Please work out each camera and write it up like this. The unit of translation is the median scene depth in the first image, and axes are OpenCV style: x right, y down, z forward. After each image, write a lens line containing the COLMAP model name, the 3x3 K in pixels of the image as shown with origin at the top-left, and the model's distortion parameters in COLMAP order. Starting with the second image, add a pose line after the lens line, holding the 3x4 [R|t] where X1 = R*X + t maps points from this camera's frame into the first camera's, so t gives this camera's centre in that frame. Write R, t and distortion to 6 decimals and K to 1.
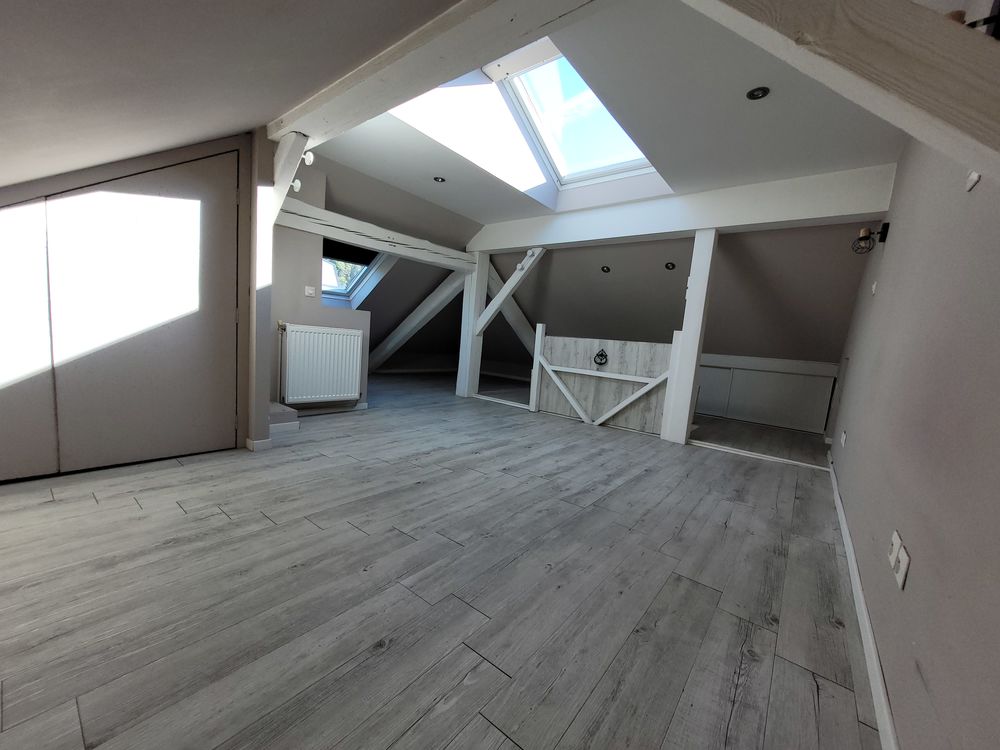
lens RADIAL K [[388.8, 0, 514.6], [0, 388.8, 384.8], [0, 0, 1]] dist [0.010721, -0.005456]
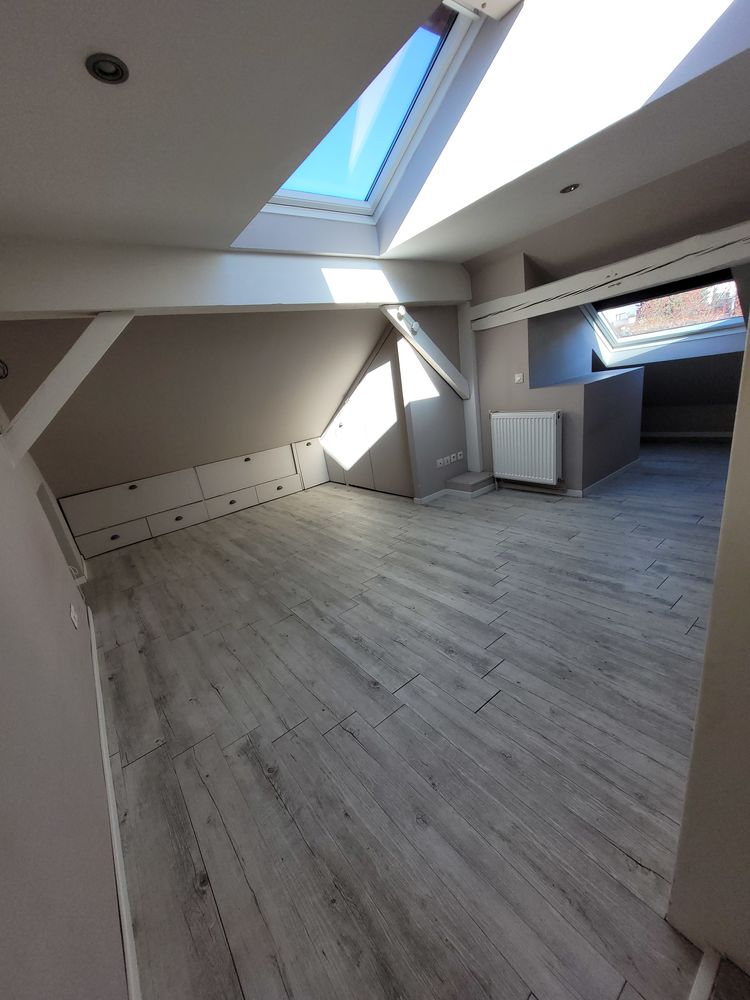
lens RADIAL K [[388.8, 0, 359.4], [0, 388.8, 510.7], [0, 0, 1]] dist [0.010721, -0.005456]
pose [[-0.285777, 0.267781, -0.920122, 0.953080], [0.022315, 0.961764, 0.272969, -0.263659], [0.958036, 0.057475, -0.280826, 1.244239]]
